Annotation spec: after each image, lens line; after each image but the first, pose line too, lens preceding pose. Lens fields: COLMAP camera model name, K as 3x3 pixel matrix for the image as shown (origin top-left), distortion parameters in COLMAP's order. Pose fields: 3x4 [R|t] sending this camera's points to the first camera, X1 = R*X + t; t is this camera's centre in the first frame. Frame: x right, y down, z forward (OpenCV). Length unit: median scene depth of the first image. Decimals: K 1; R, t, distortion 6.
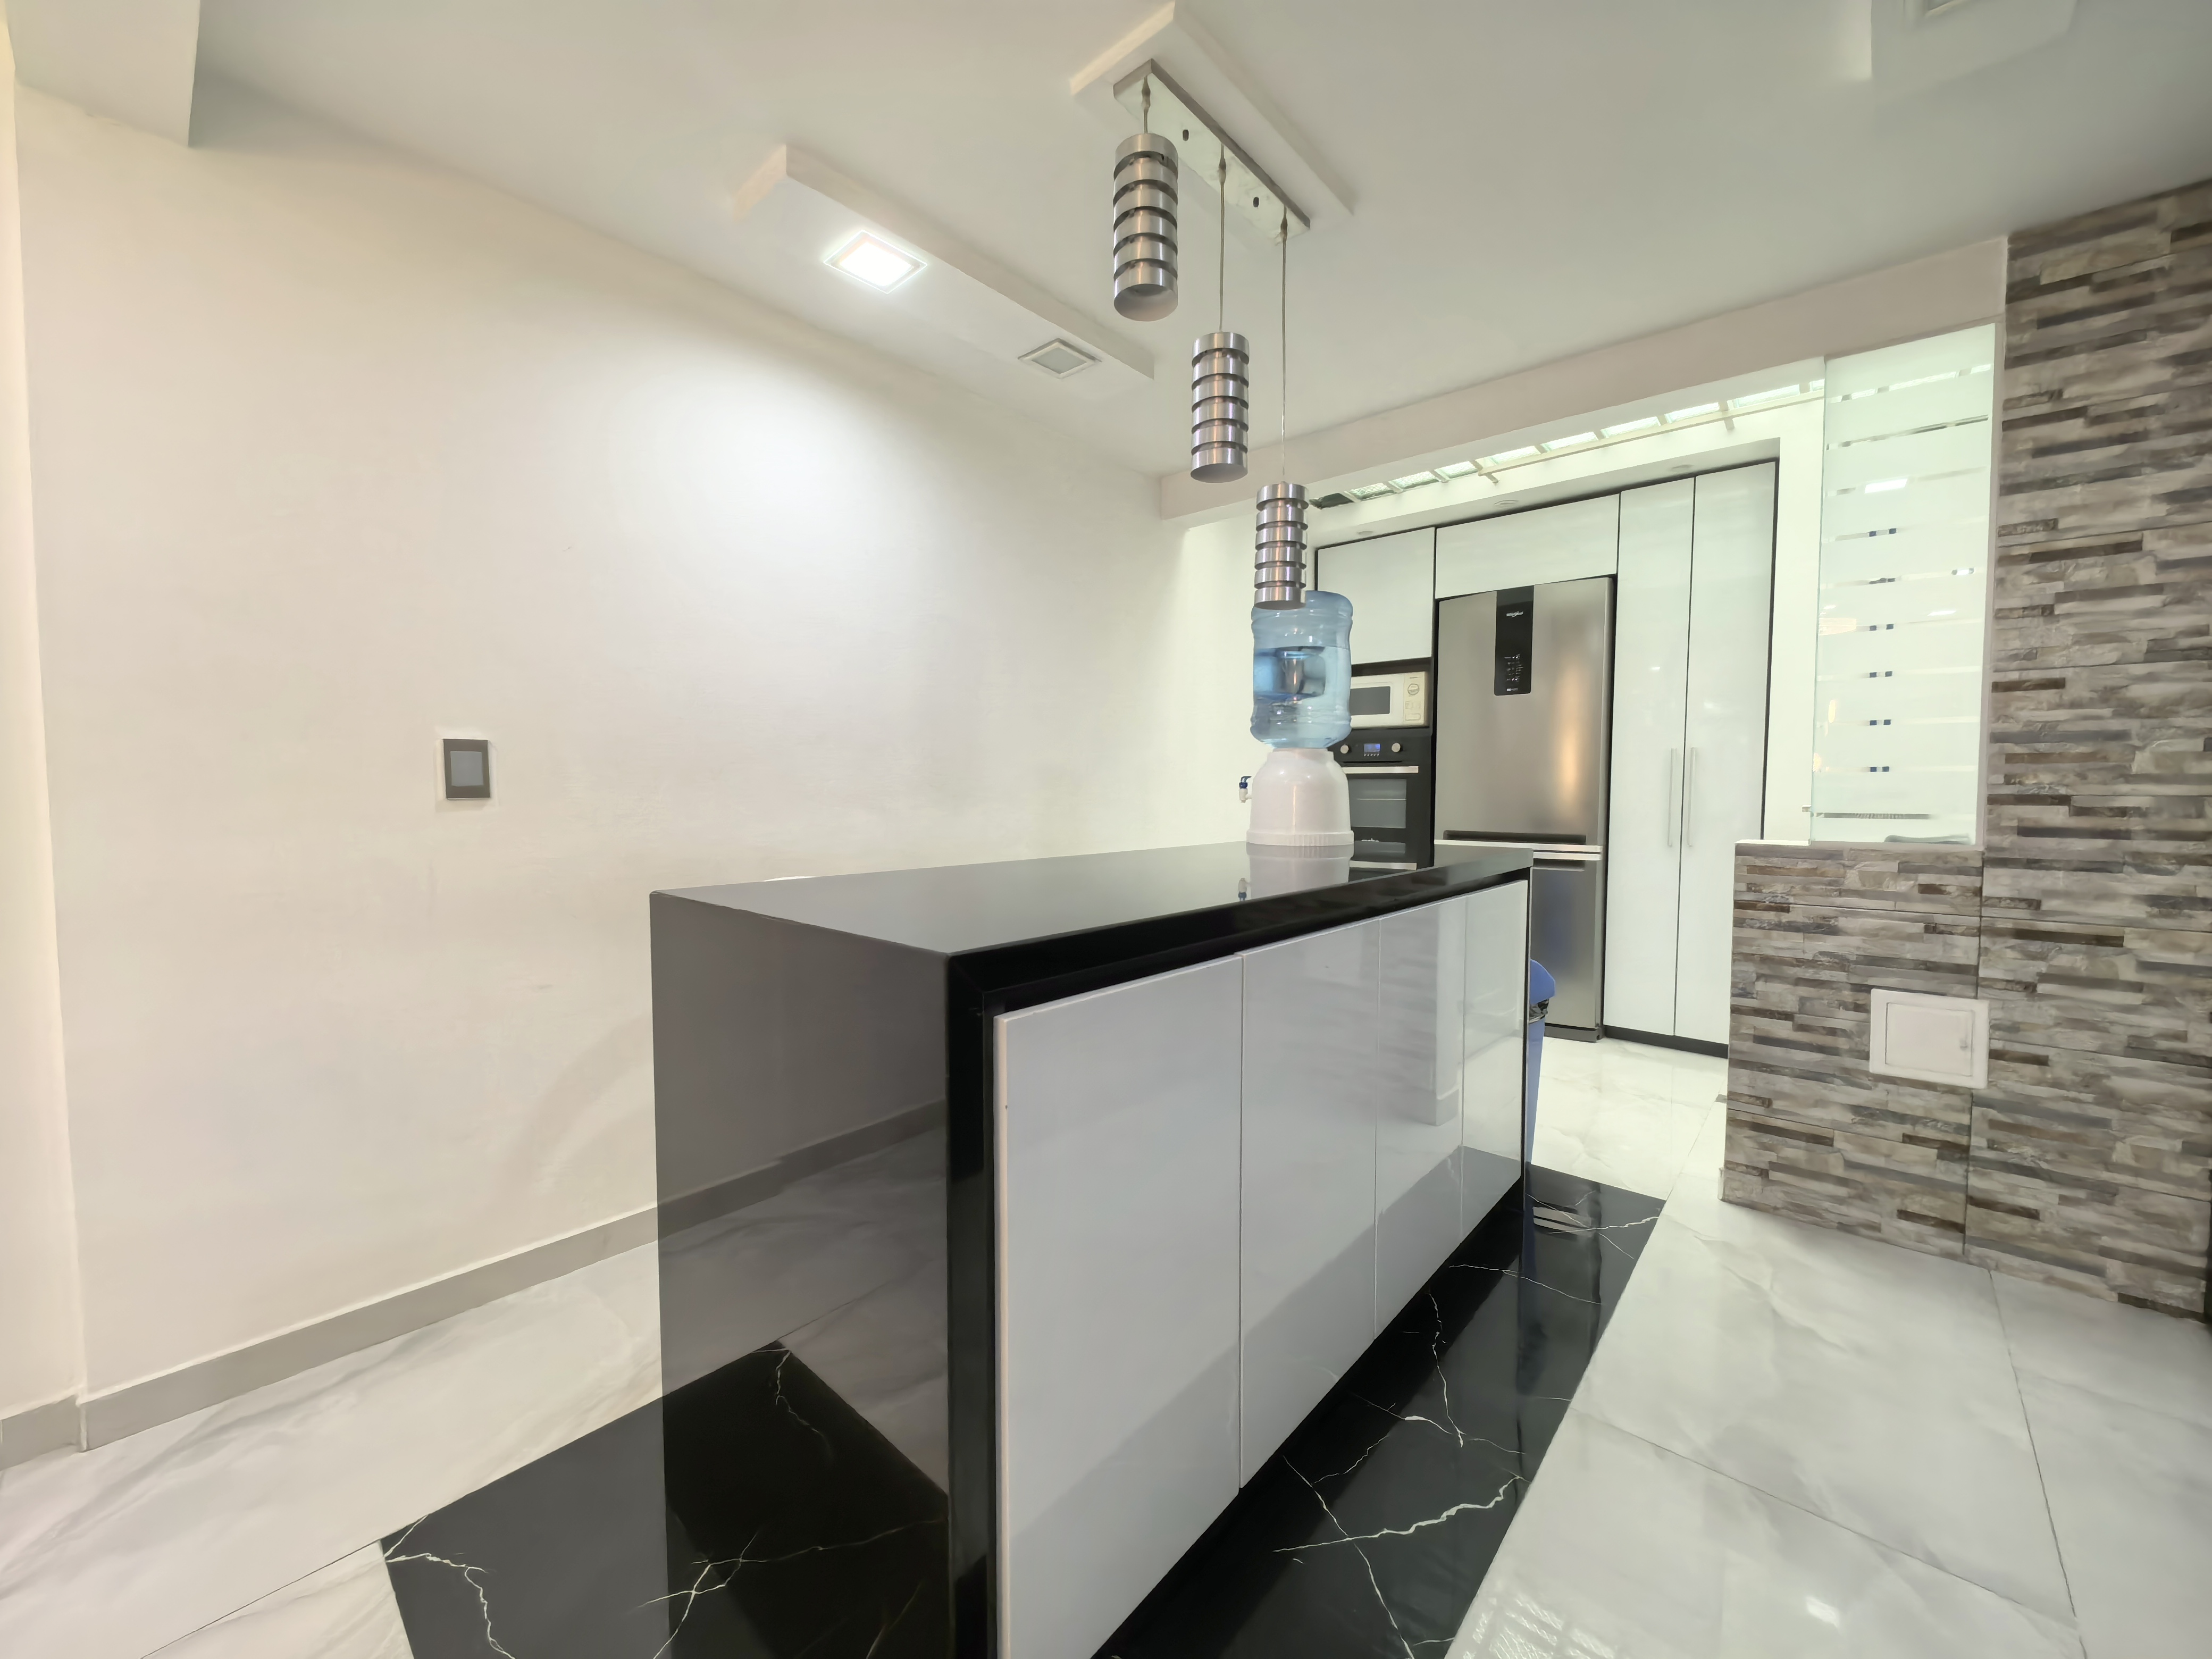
lens RADIAL K [[846.1, 0, 1106.0], [0, 846.1, 829.5], [0, 0, 1]] dist [-0.000480, -0.005071]
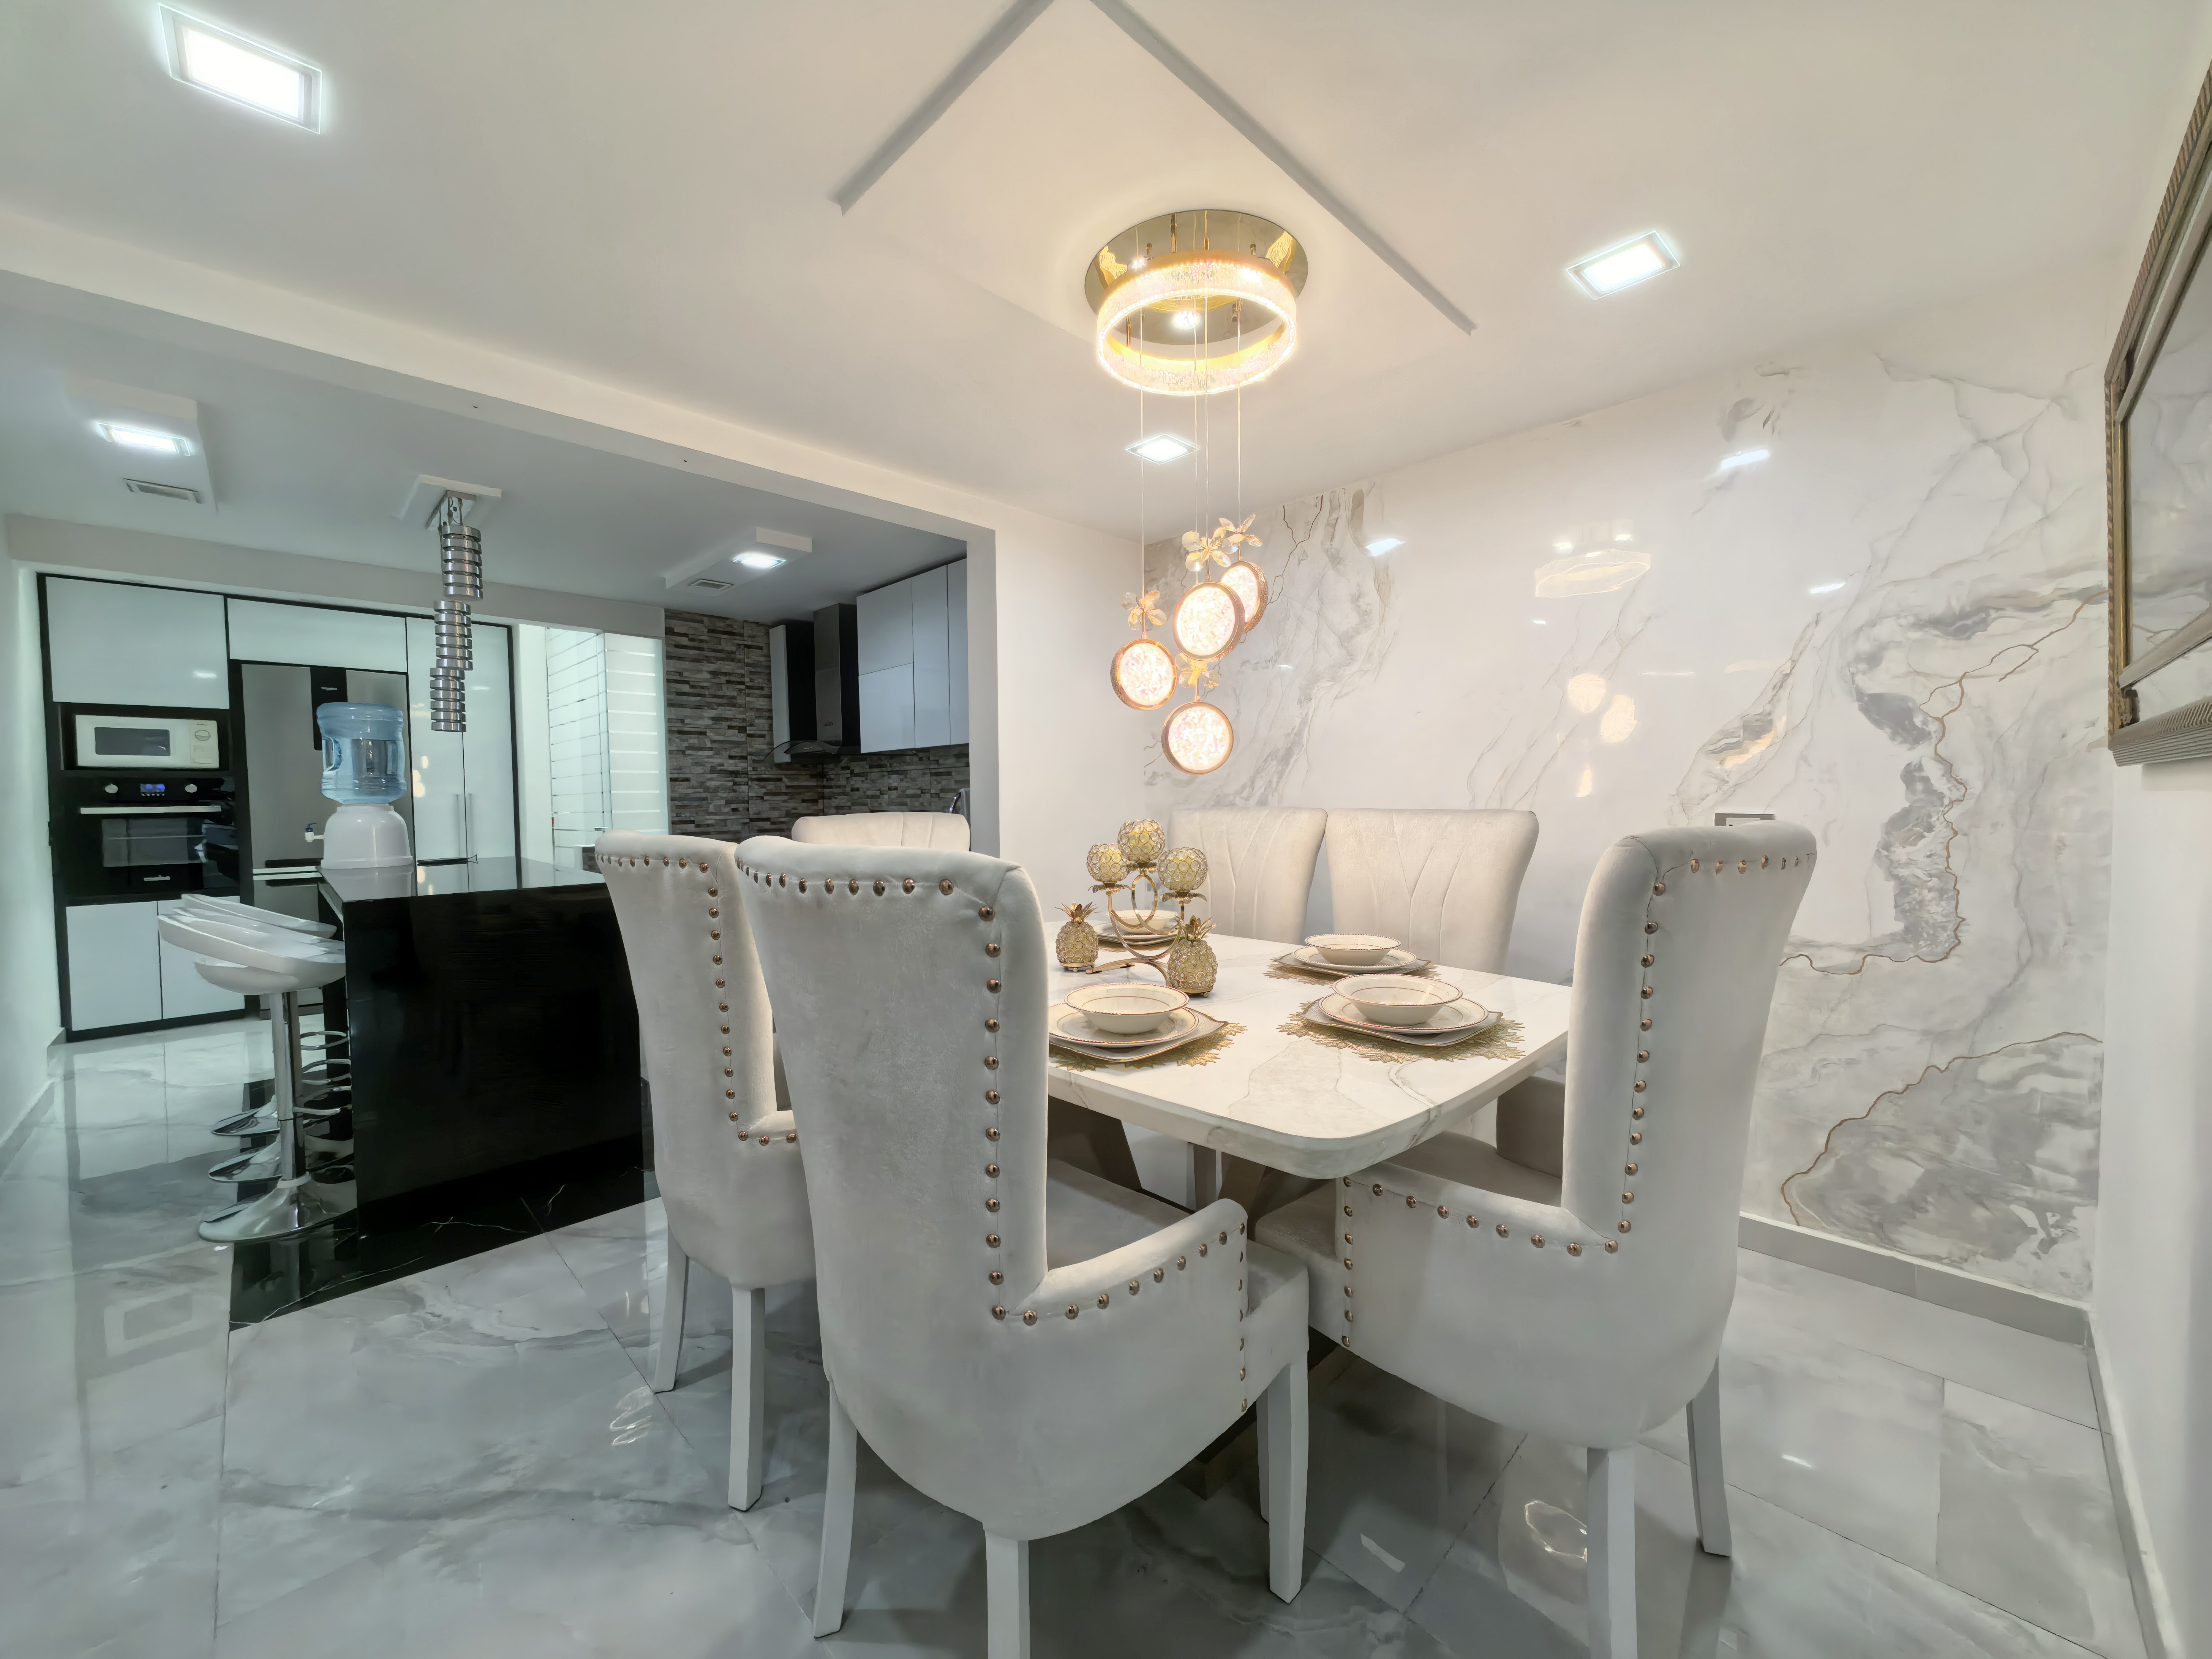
lens RADIAL K [[855.7, 0, 1106.0], [0, 855.7, 829.5], [0, 0, 1]] dist [0.005380, 0.000225]
pose [[0.065051, -0.041332, 0.997026, -1.488041], [0.061782, 0.997392, 0.037316, -0.029815], [-0.995968, 0.059171, 0.067435, -0.509075]]
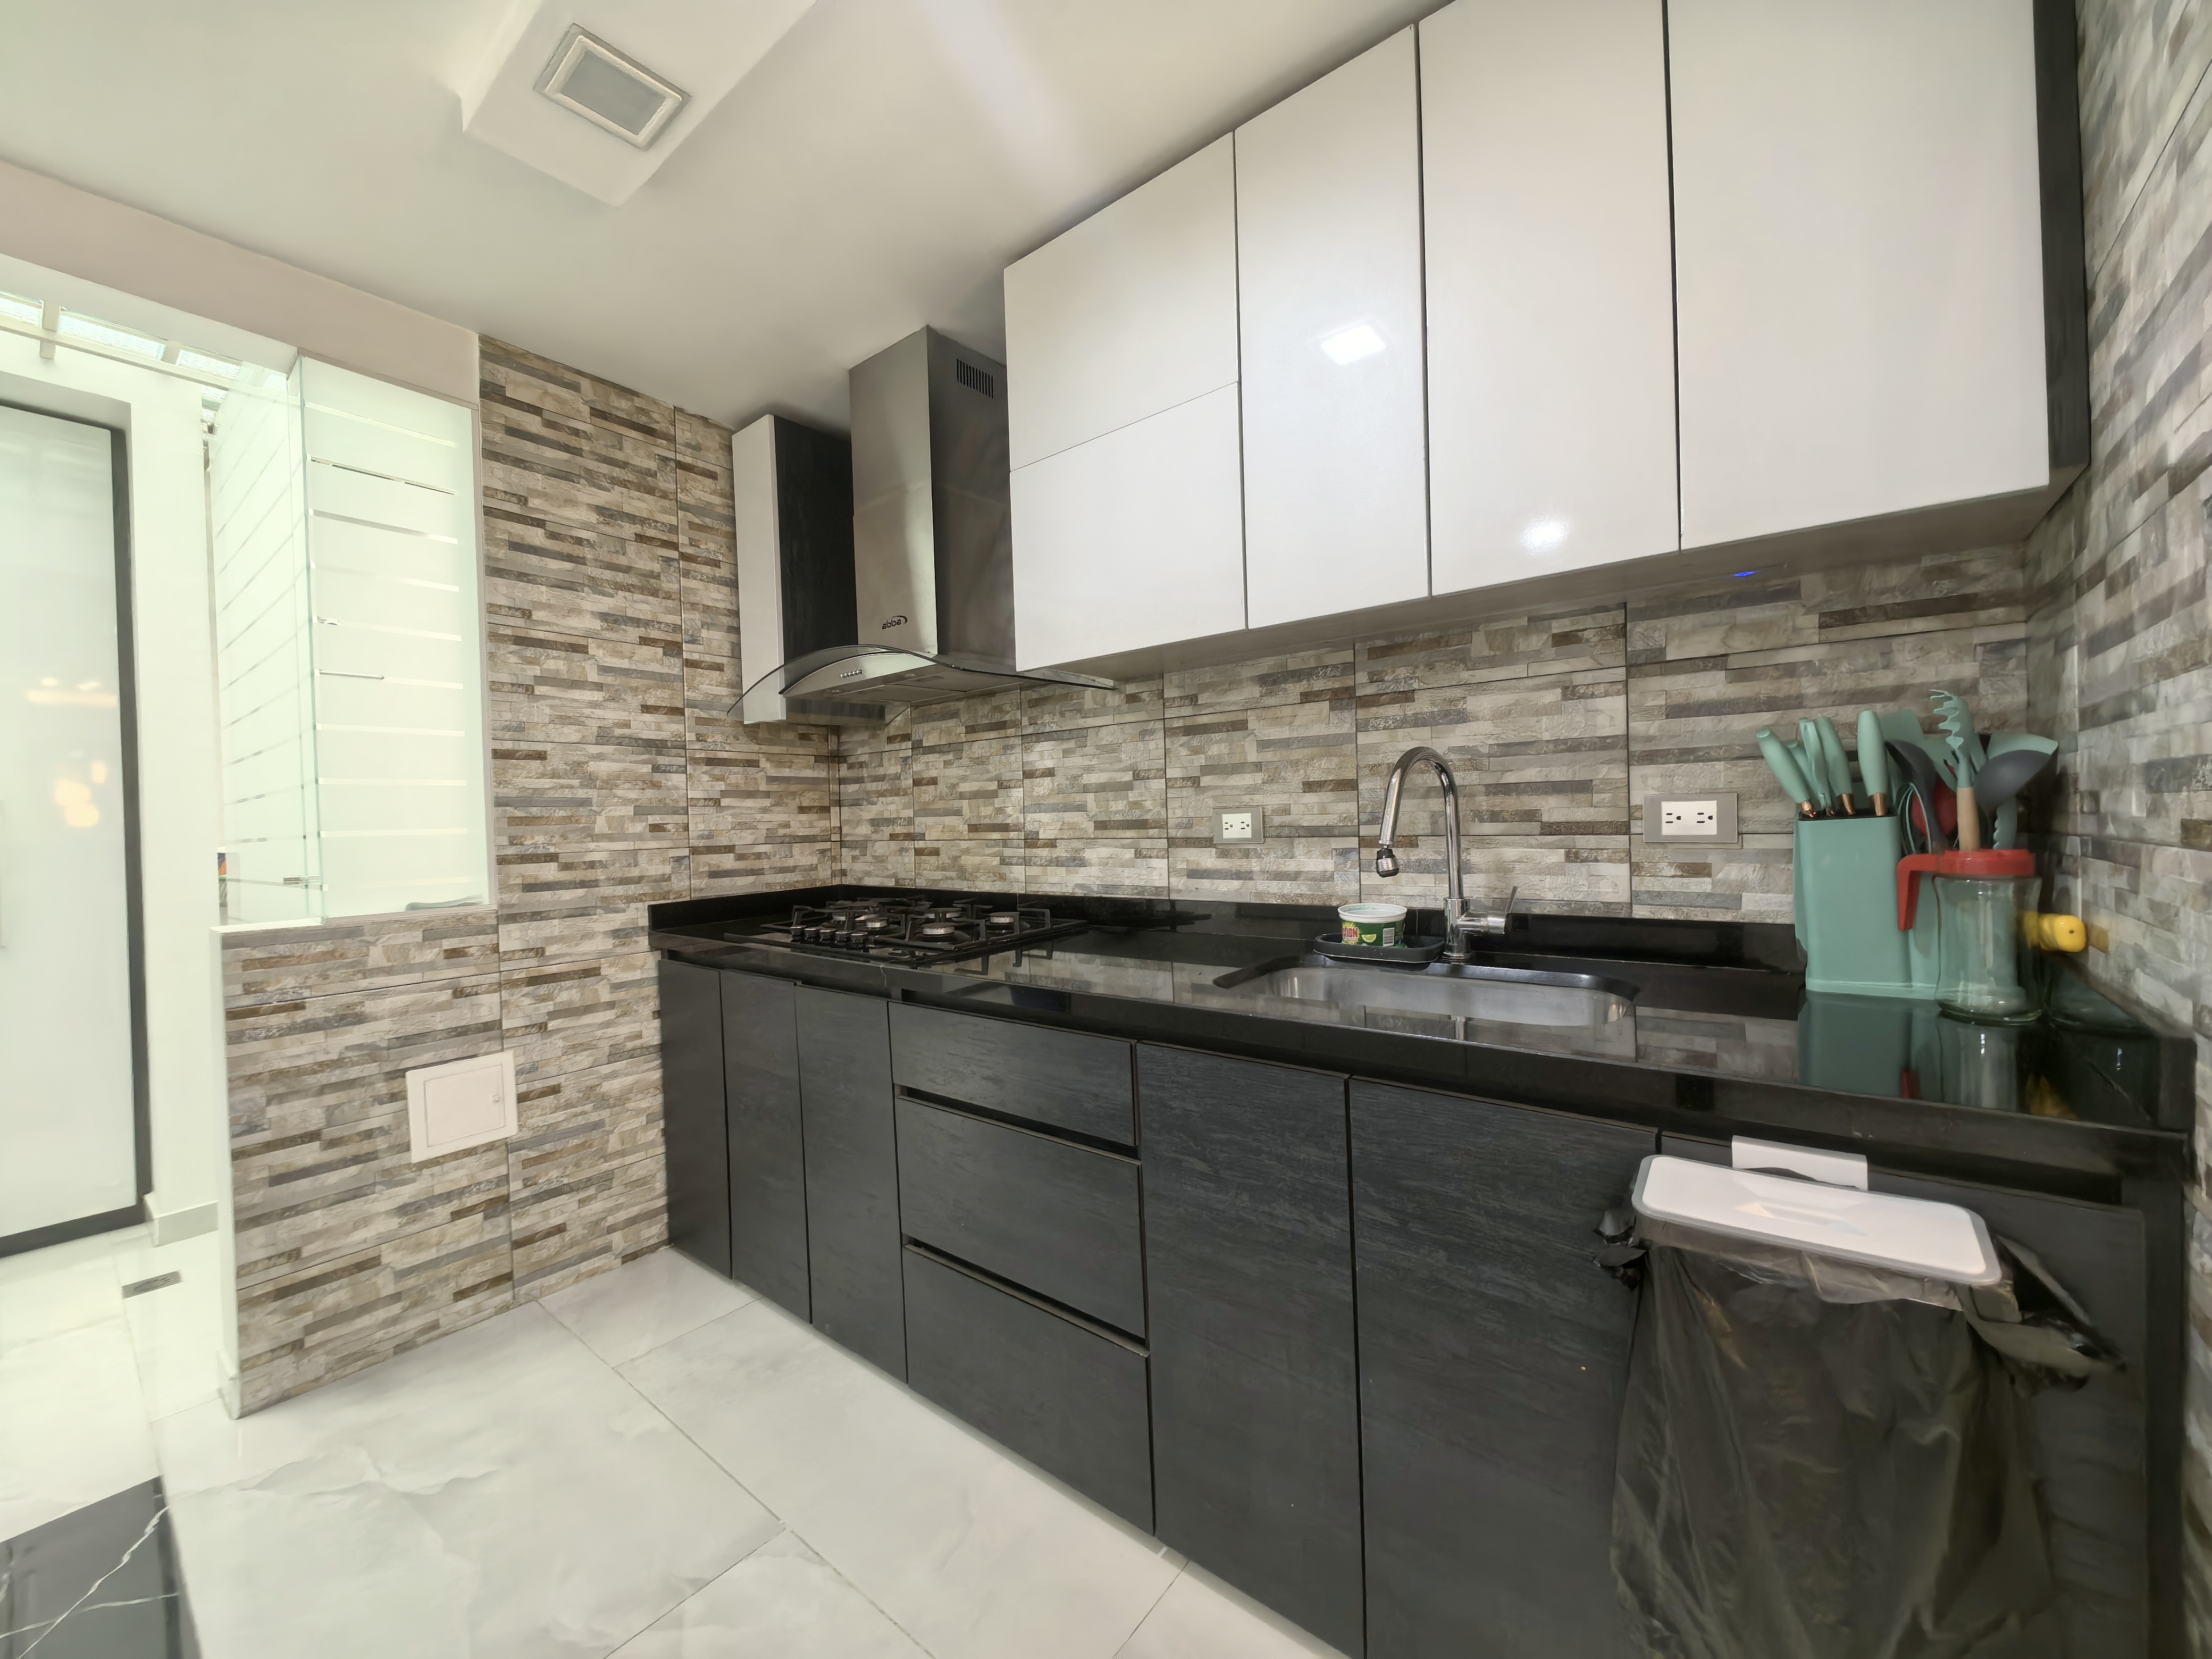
lens RADIAL K [[853.2, 0, 1114.6], [0, 853.2, 829.7], [0, 0, 1]] dist [0.000342, 0.000055]
pose [[-0.063513, -0.011591, 0.997914, -0.066927], [0.074884, 0.997058, 0.016348, -0.032844], [-0.995168, 0.075766, -0.062459, 0.289677]]
